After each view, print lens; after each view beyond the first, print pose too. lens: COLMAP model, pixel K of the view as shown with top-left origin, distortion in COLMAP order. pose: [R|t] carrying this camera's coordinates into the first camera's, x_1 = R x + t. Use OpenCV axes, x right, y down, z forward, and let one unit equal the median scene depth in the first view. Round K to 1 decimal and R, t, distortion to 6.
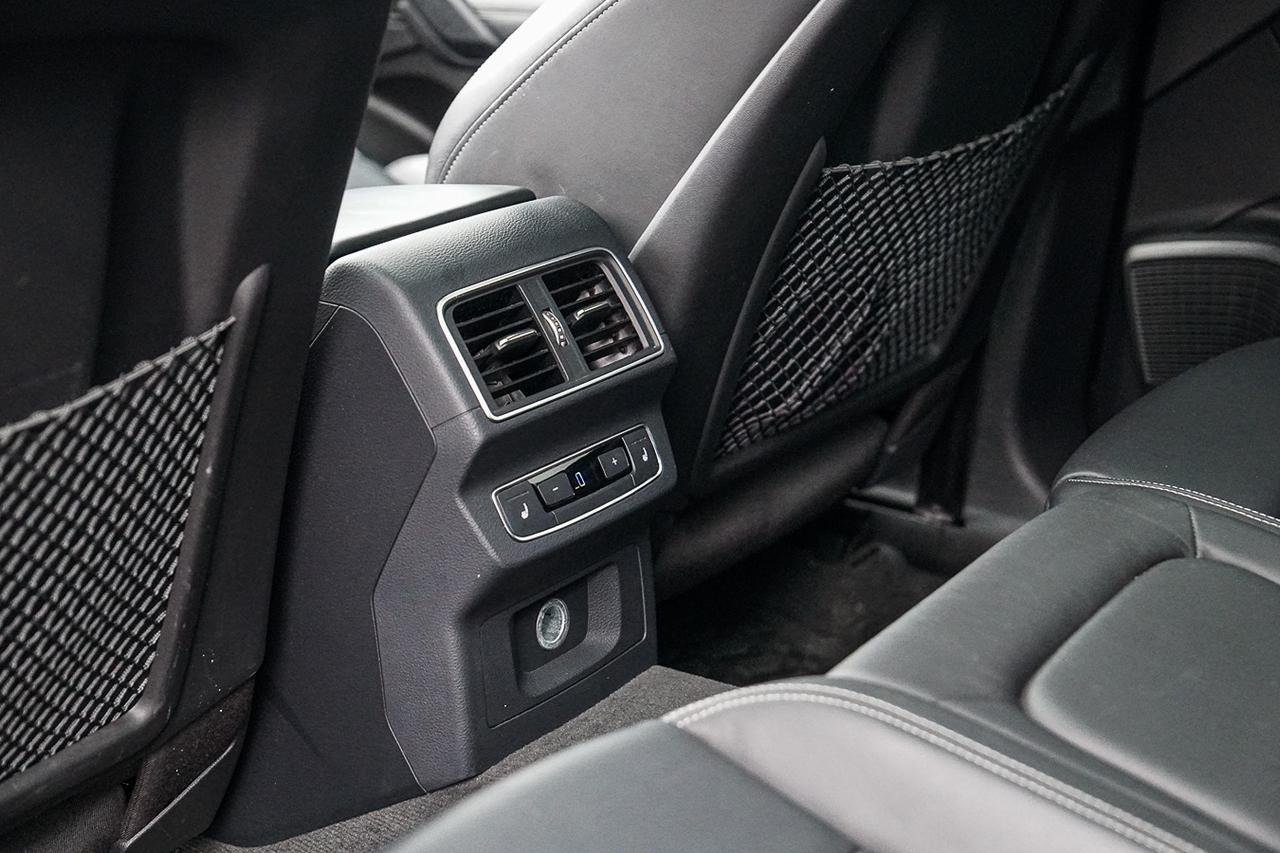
lens RADIAL K [[2201.0, 0, 626.5], [0, 2201.0, 431.4], [0, 0, 1]] dist [0.236211, 0.433086]
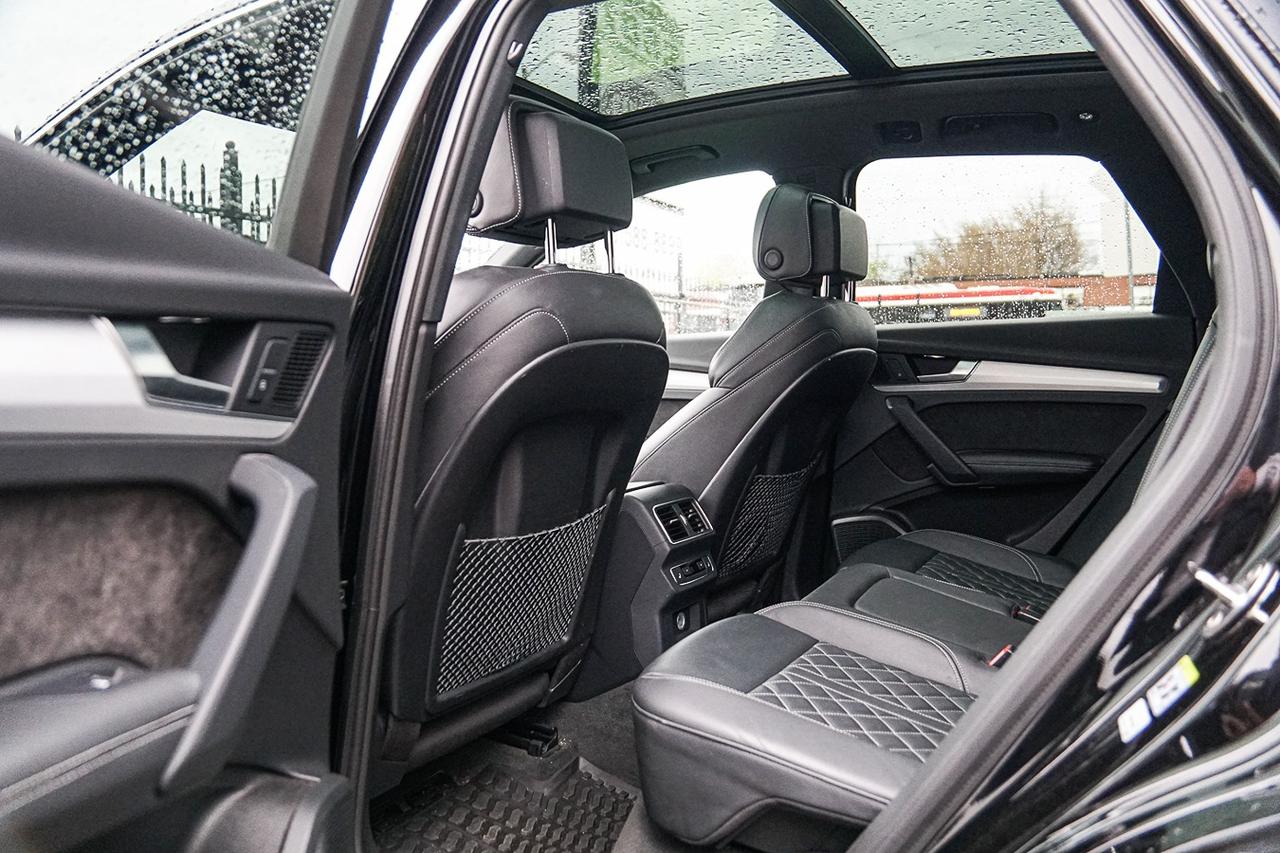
lens RADIAL K [[997.1, 0, 631.6], [0, 997.1, 427.2], [0, 0, 1]] dist [-0.148298, 0.113306]
pose [[0.995361, -0.007742, 0.095897, -0.241122], [0.032063, 0.966471, -0.254766, 0.183850], [-0.090710, 0.256659, 0.962236, -0.377974]]
